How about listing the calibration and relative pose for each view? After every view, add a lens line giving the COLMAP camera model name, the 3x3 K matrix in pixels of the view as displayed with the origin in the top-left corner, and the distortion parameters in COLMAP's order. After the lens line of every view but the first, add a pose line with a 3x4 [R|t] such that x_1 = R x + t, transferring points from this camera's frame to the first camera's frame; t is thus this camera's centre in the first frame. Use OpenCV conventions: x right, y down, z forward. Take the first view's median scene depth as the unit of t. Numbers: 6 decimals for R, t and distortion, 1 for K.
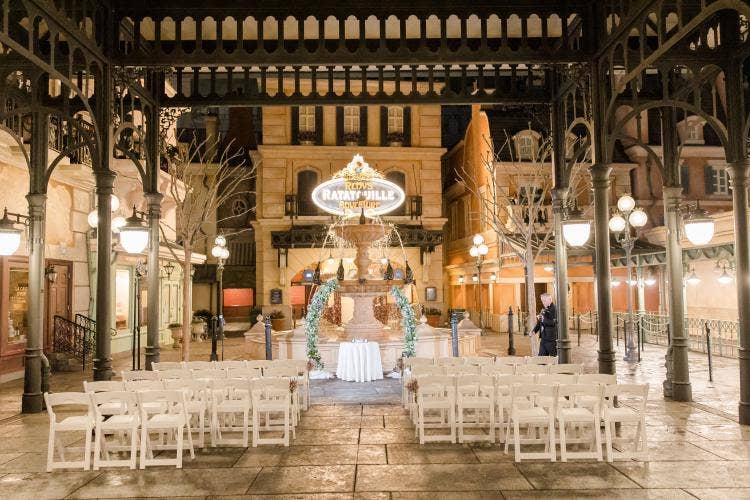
lens RADIAL K [[632.8, 0, 380.3], [0, 632.8, 246.0], [0, 0, 1]] dist [0.007951, 0.000908]
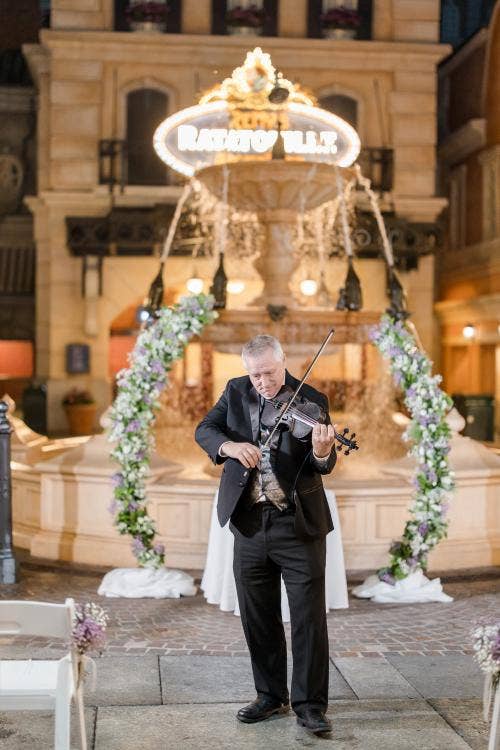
lens RADIAL K [[1132.4, 0, 254.4], [0, 1132.4, 358.9], [0, 0, 1]] dist [0.002561, 0.000000]
pose [[0.999427, 0.022867, -0.024943, -0.012510], [-0.021040, 0.997241, 0.071188, 0.018281], [0.026502, -0.070623, 0.997151, 0.174852]]
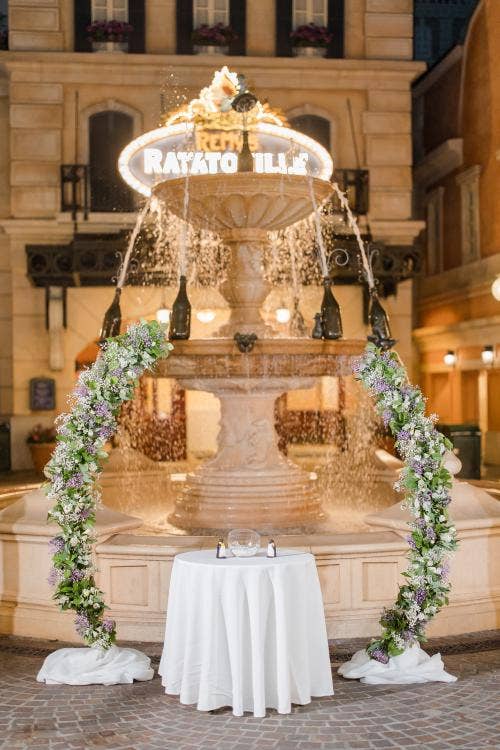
lens RADIAL K [[1132.4, 0, 255.2], [0, 1132.4, 376.5], [0, 0, 1]] dist [0.002561, 0.000000]
pose [[0.999983, 0.004899, -0.003244, -0.011093], [-0.004694, 0.998172, 0.060257, 0.019222], [0.003533, -0.060241, 0.998178, 0.211817]]
